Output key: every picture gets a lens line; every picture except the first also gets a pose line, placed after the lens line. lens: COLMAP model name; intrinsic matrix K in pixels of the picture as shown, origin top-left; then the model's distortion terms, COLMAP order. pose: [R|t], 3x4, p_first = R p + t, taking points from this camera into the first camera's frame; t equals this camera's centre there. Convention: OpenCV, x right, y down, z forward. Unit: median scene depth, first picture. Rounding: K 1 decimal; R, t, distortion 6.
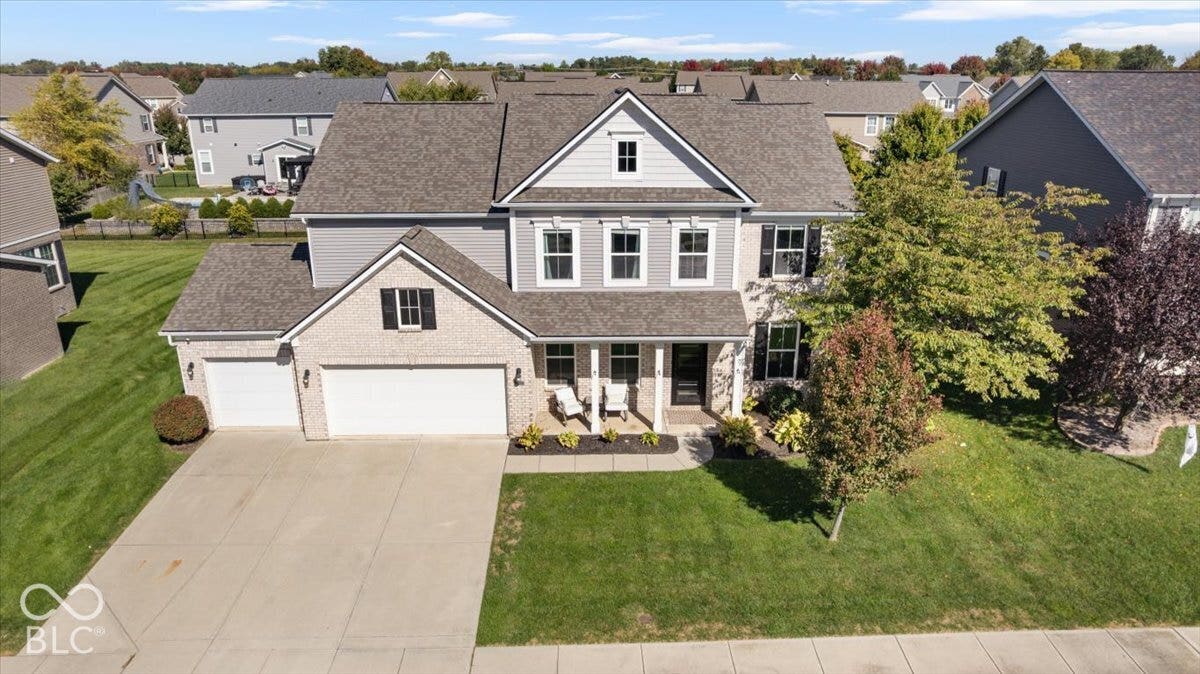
lens RADIAL K [[808.1, 0, 632.9], [0, 808.1, 338.0], [0, 0, 1]] dist [-0.032542, 0.001430]
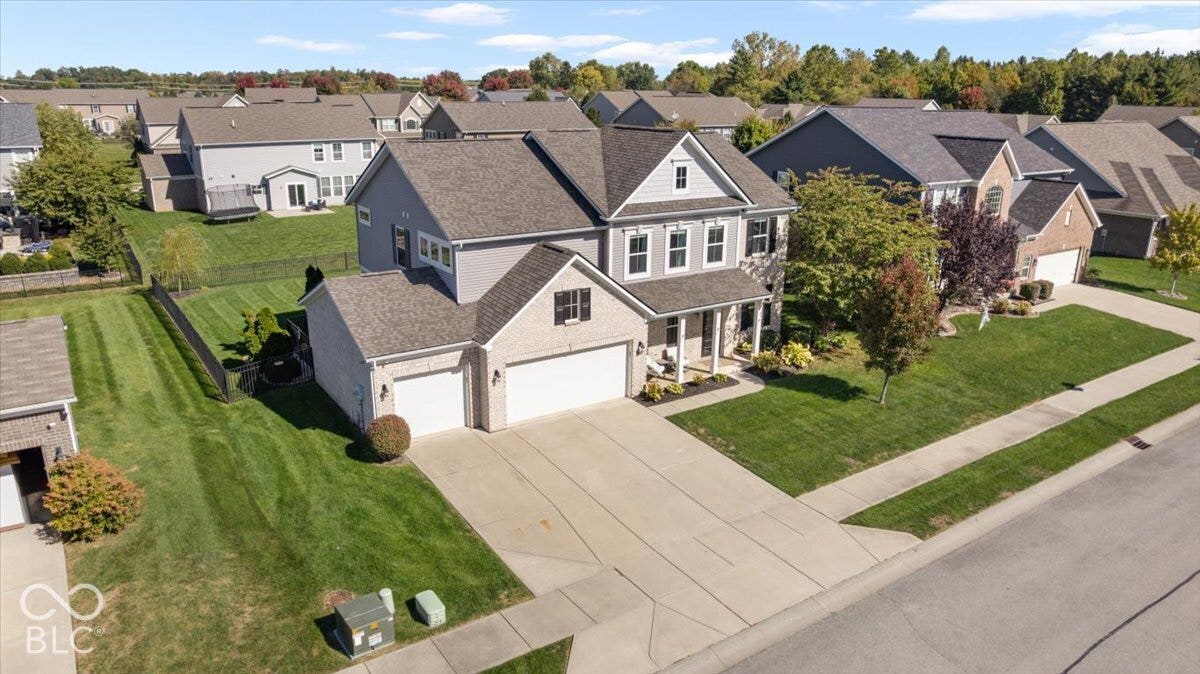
lens RADIAL K [[808.1, 0, 632.9], [0, 808.1, 338.0], [0, 0, 1]] dist [-0.032542, 0.001430]
pose [[0.839518, -0.155072, 0.520732, -0.827176], [0.164065, 0.986019, 0.029130, -0.008103], [-0.517969, 0.060979, 0.853223, -0.115254]]
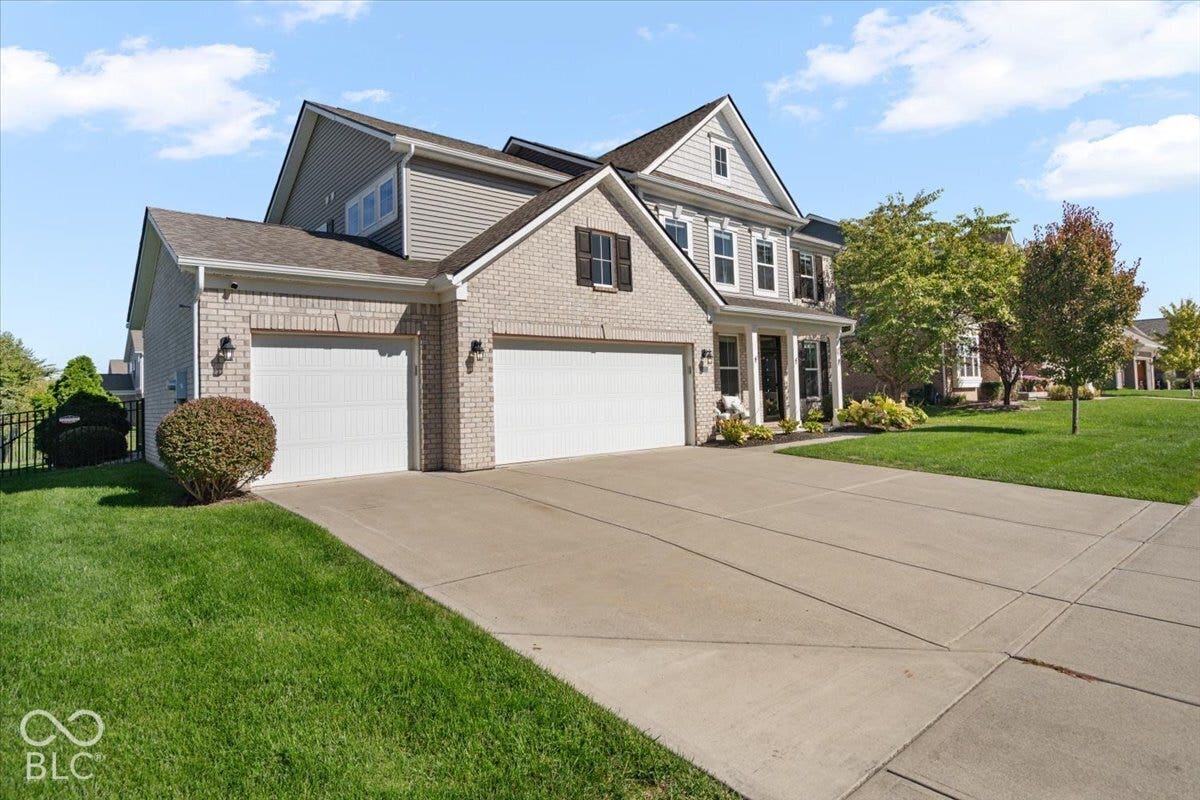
lens RADIAL K [[630.8, 0, 620.4], [0, 630.8, 372.3], [0, 0, 1]] dist [-0.000814, -0.000066]
pose [[0.780257, -0.011050, 0.625361, -0.603997], [0.240701, 0.928145, -0.283920, 0.218432], [-0.577288, 0.372056, 0.726851, 0.584139]]
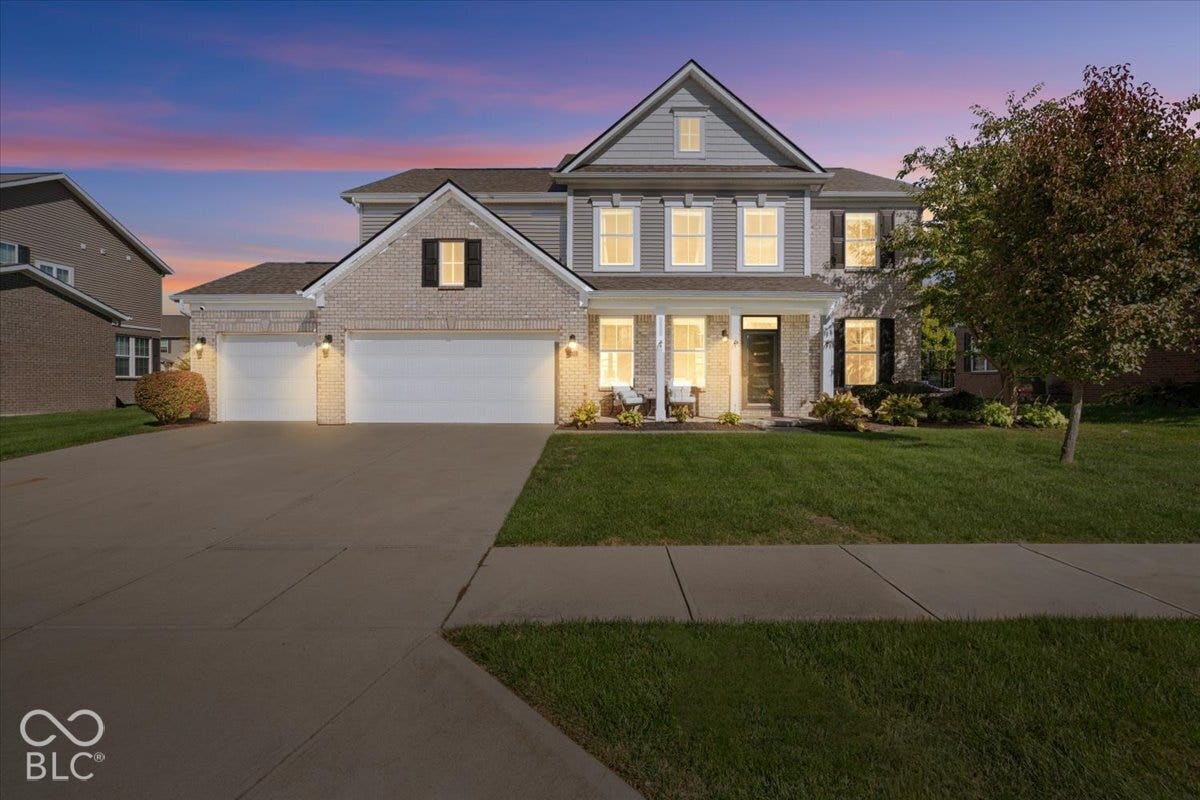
lens RADIAL K [[556.7, 0, 606.4], [0, 556.7, 385.0], [0, 0, 1]] dist [-0.001240, 0.000041]
pose [[0.998813, -0.007939, -0.048048, -0.076668], [-0.007838, 0.947550, -0.319513, 0.274123], [0.048065, 0.319510, 0.946363, 0.451578]]
